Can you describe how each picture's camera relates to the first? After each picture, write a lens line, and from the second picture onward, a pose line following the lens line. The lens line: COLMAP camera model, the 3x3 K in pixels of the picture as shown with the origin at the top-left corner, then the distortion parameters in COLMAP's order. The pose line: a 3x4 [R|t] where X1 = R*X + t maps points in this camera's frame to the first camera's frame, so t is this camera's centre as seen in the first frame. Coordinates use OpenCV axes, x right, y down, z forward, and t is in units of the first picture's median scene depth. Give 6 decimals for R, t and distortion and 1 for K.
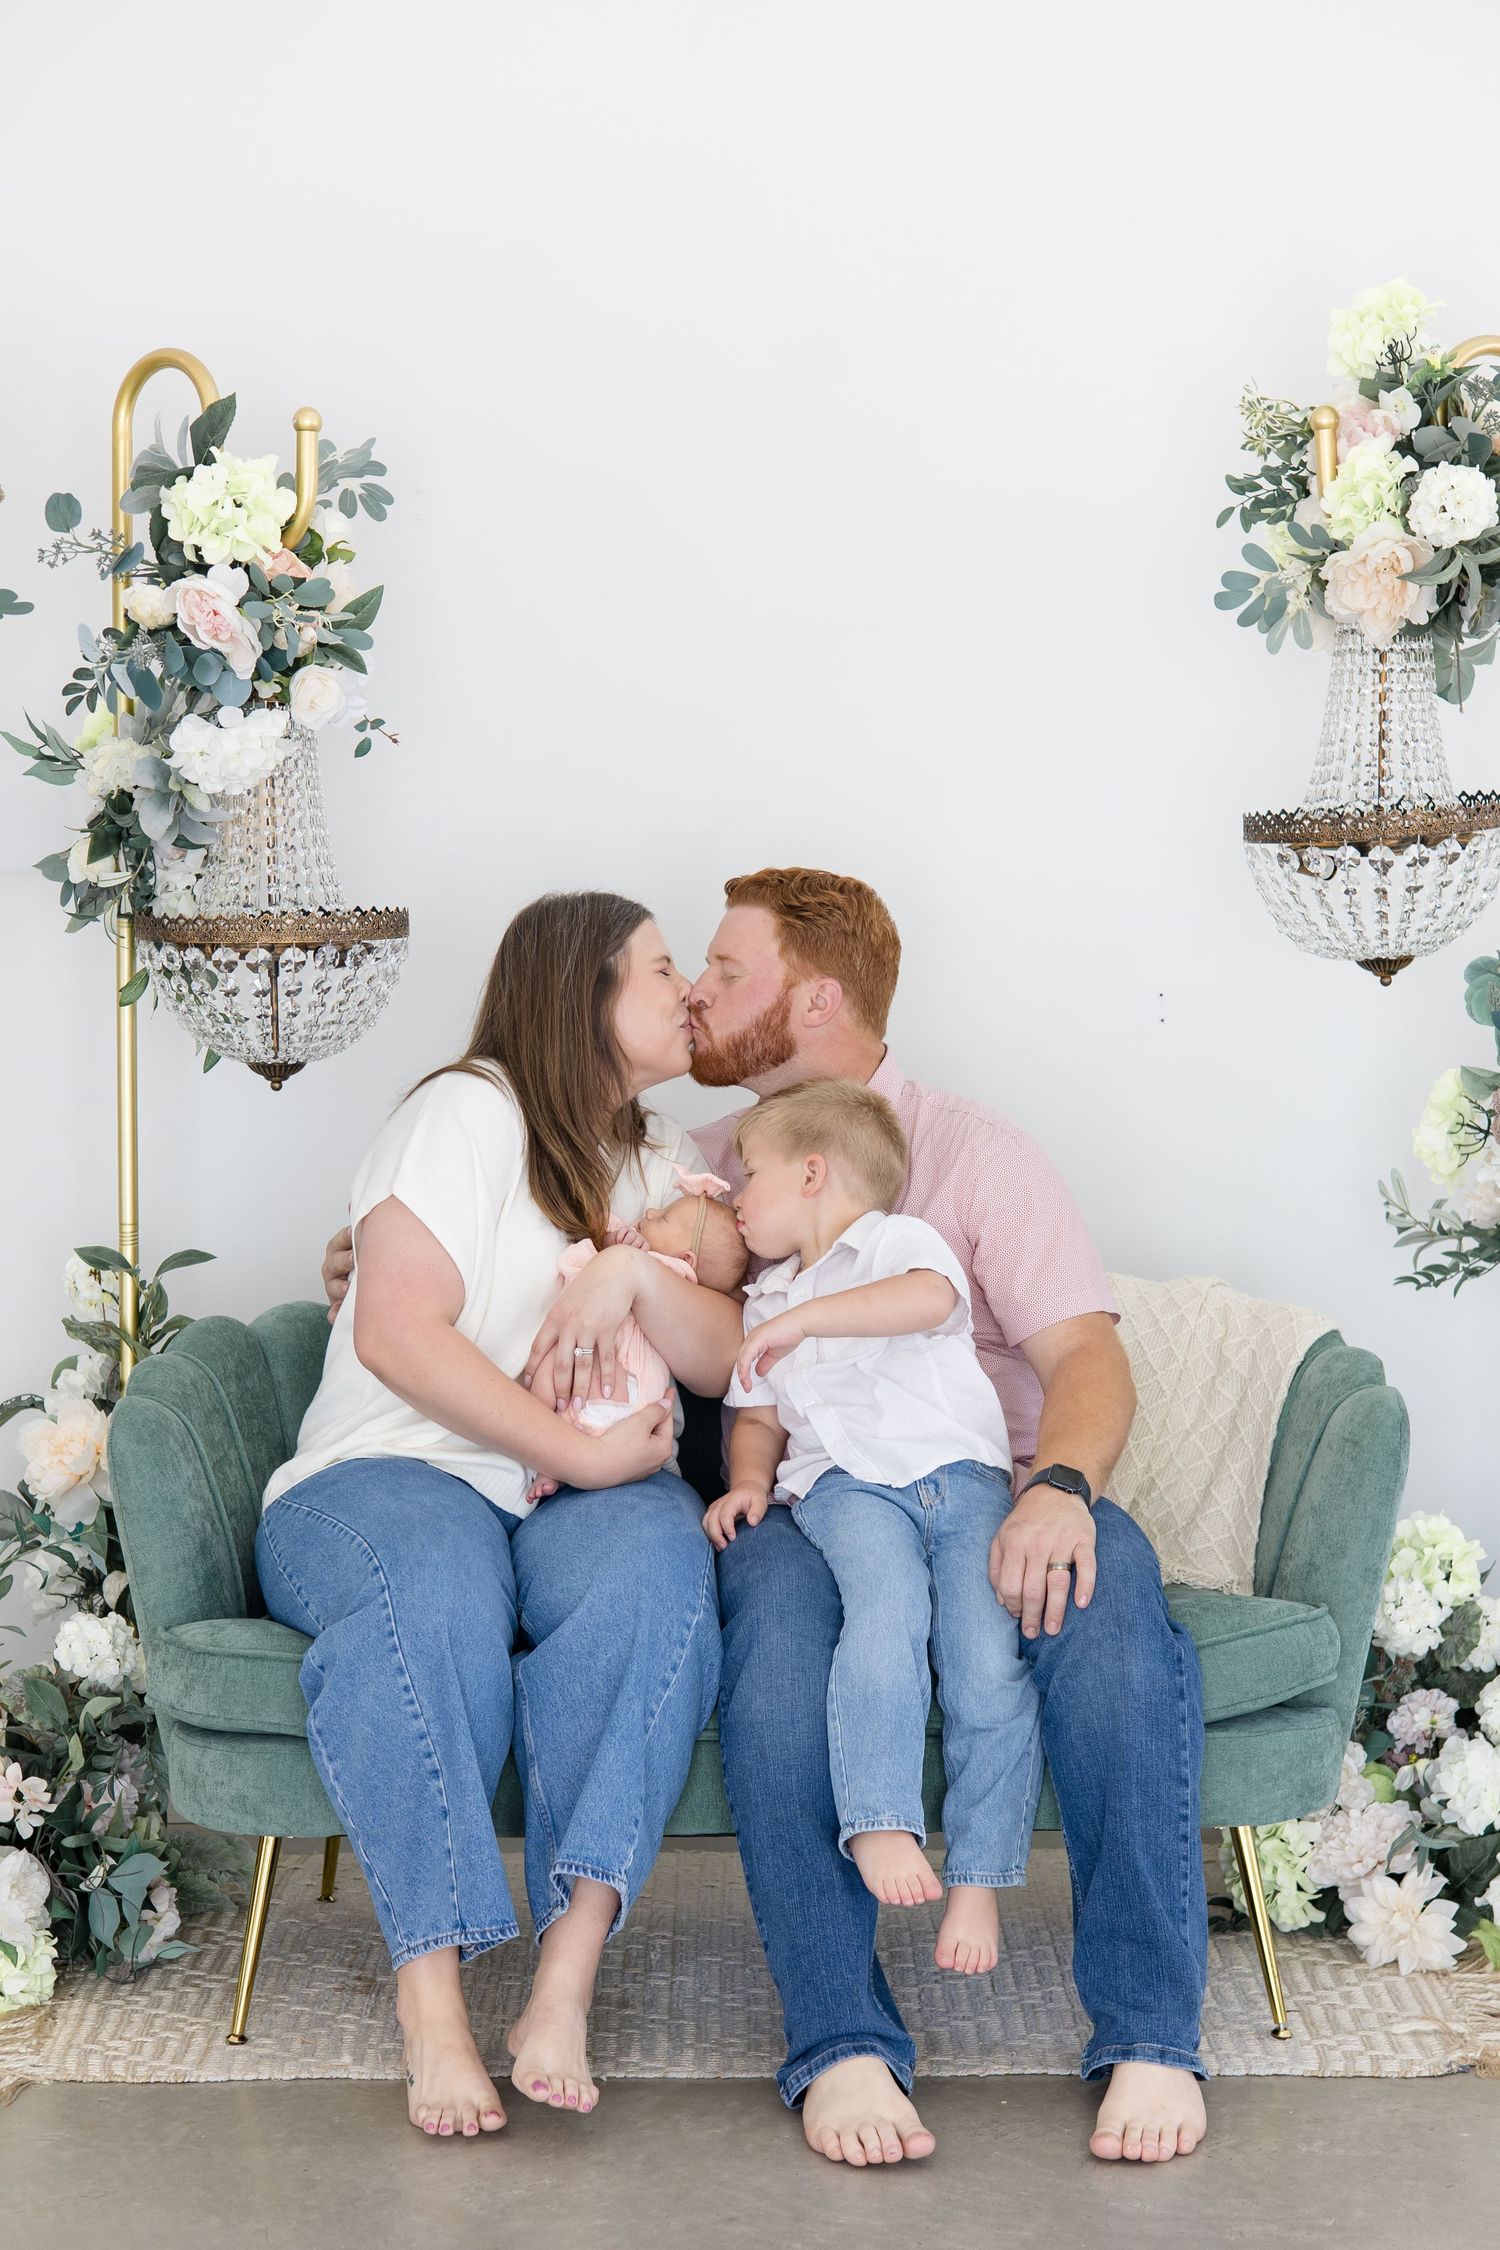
lens RADIAL K [[4070.2, 0, 807.0], [0, 4070.2, 1282.2], [0, 0, 1]] dist [0.003341, 0.160545]
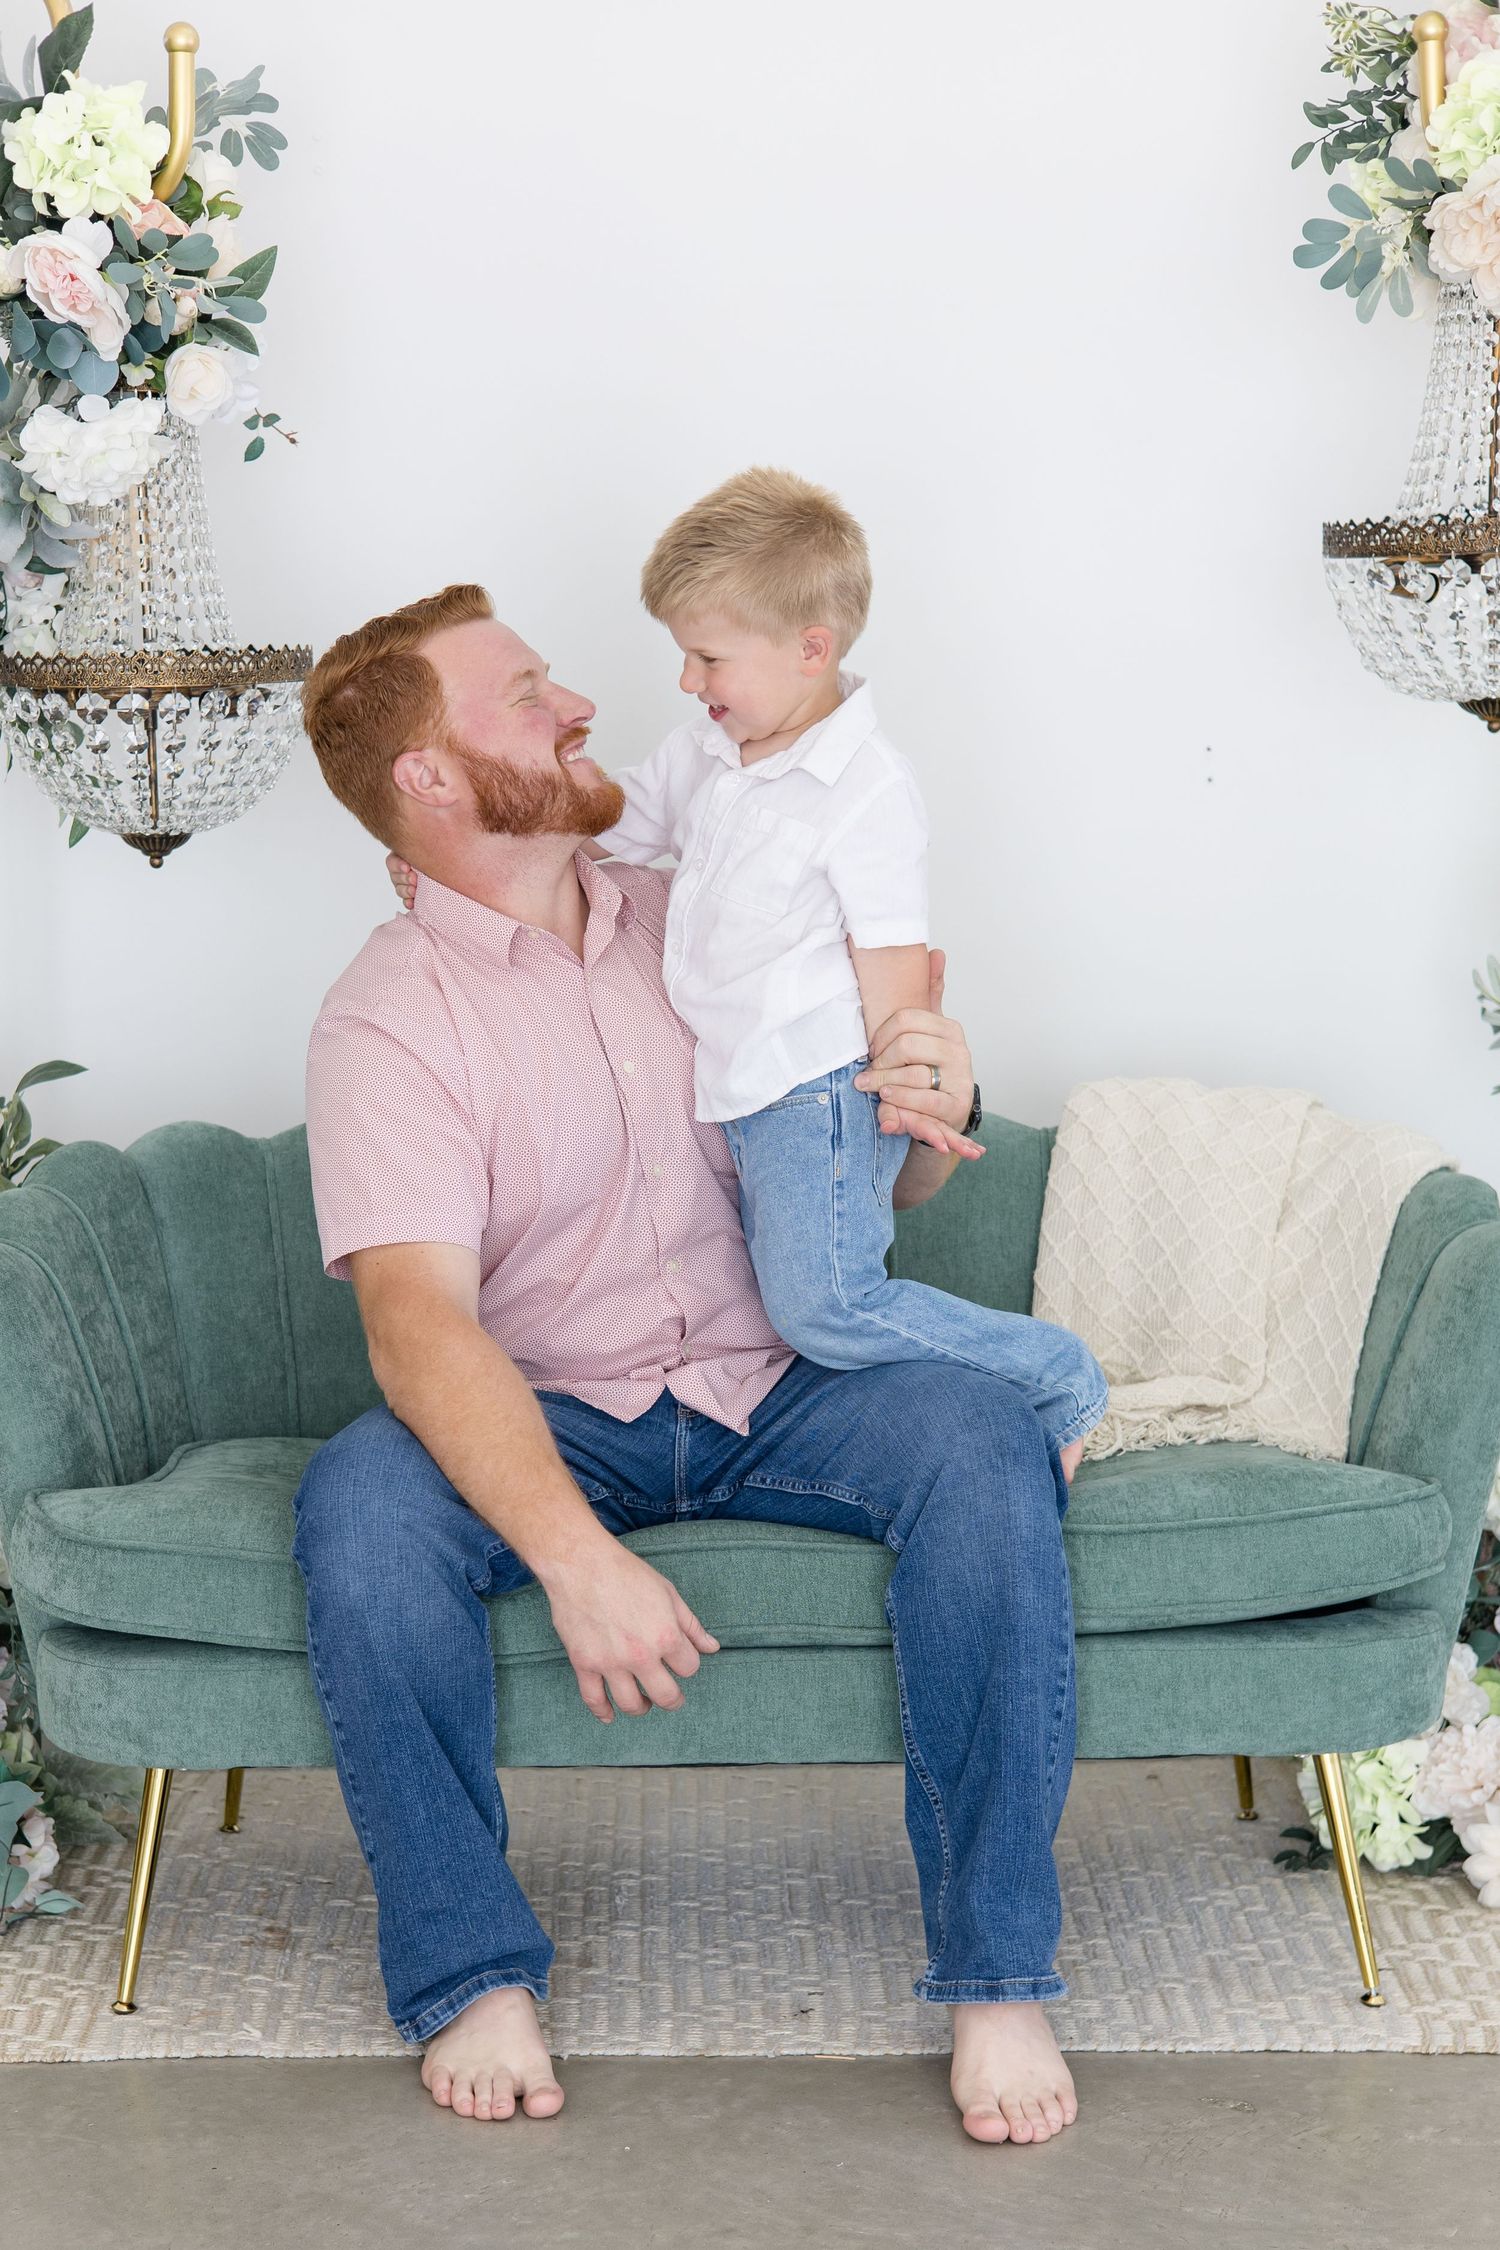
lens RADIAL K [[4230.9, 0, 674.5], [0, 4230.9, 1413.3], [0, 0, 1]] dist [0.004337, 0.089800]
pose [[0.999951, -0.004687, -0.008740, -0.017850], [0.005354, 0.996946, 0.077913, -0.002881], [0.008348, -0.077956, 0.996922, 0.133566]]
